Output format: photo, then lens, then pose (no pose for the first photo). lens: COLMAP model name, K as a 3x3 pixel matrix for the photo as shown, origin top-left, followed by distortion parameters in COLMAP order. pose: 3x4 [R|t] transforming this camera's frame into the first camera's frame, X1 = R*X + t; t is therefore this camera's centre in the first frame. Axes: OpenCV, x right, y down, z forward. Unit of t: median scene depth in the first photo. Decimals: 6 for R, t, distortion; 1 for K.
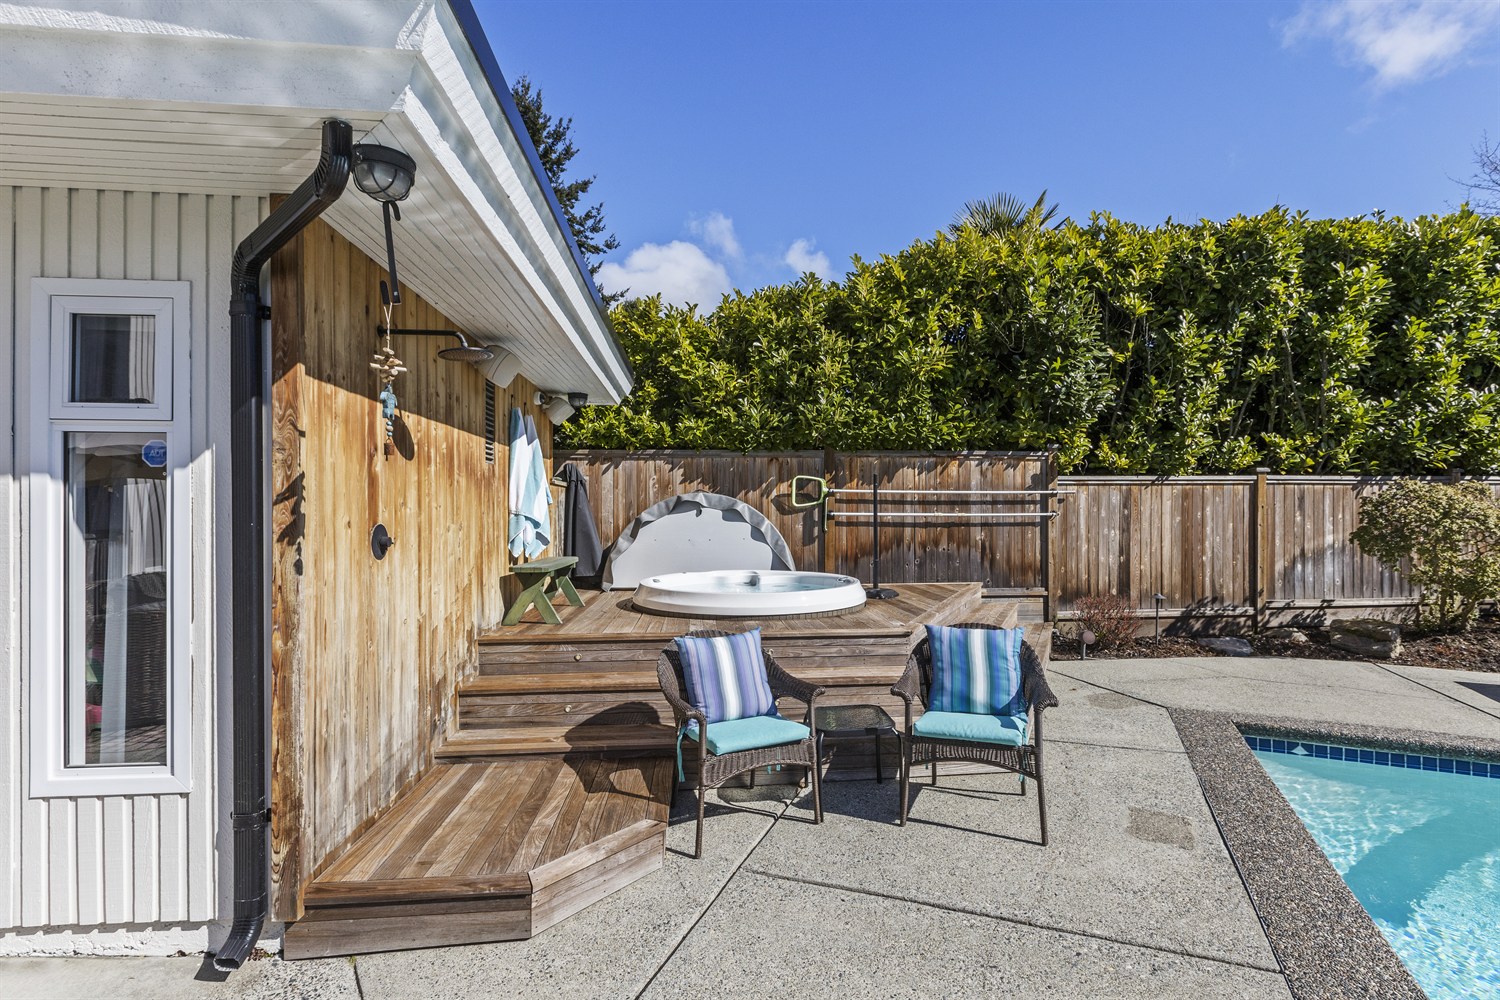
lens RADIAL K [[667.8, 0, 751.4], [0, 667.8, 502.2], [0, 0, 1]] dist [0.000781, 0.000067]
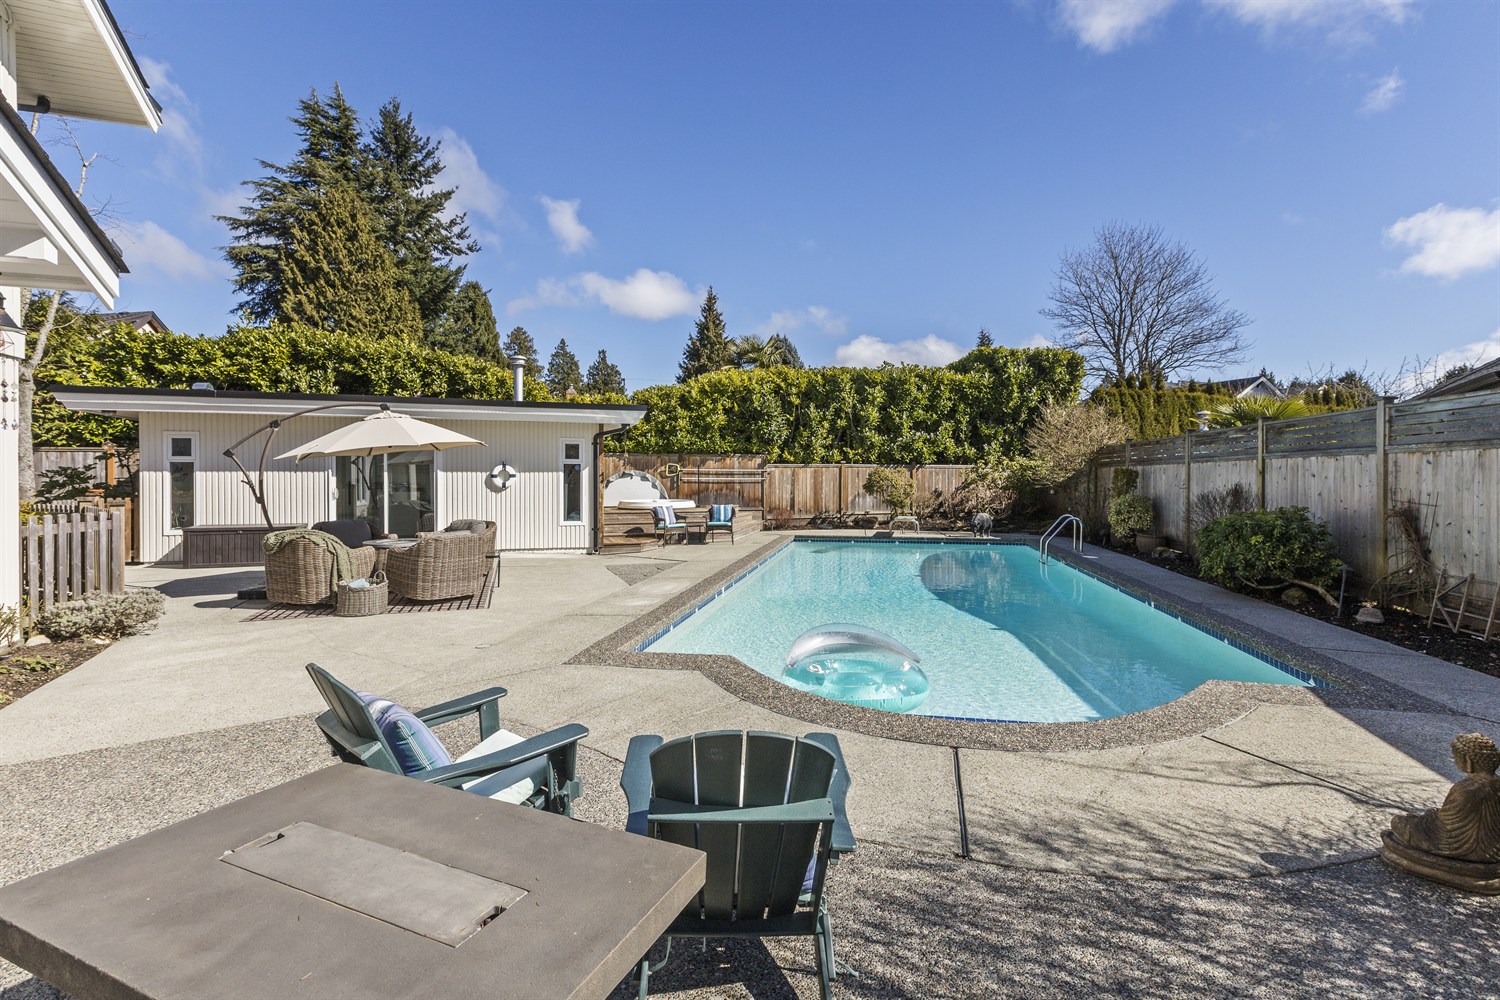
lens RADIAL K [[667.8, 0, 751.4], [0, 667.8, 502.2], [0, 0, 1]] dist [0.000781, 0.000067]
pose [[0.964322, -0.007326, 0.264631, -0.293815], [-0.006032, 0.998749, 0.049630, -0.019862], [-0.264664, -0.049456, 0.963072, -1.511288]]
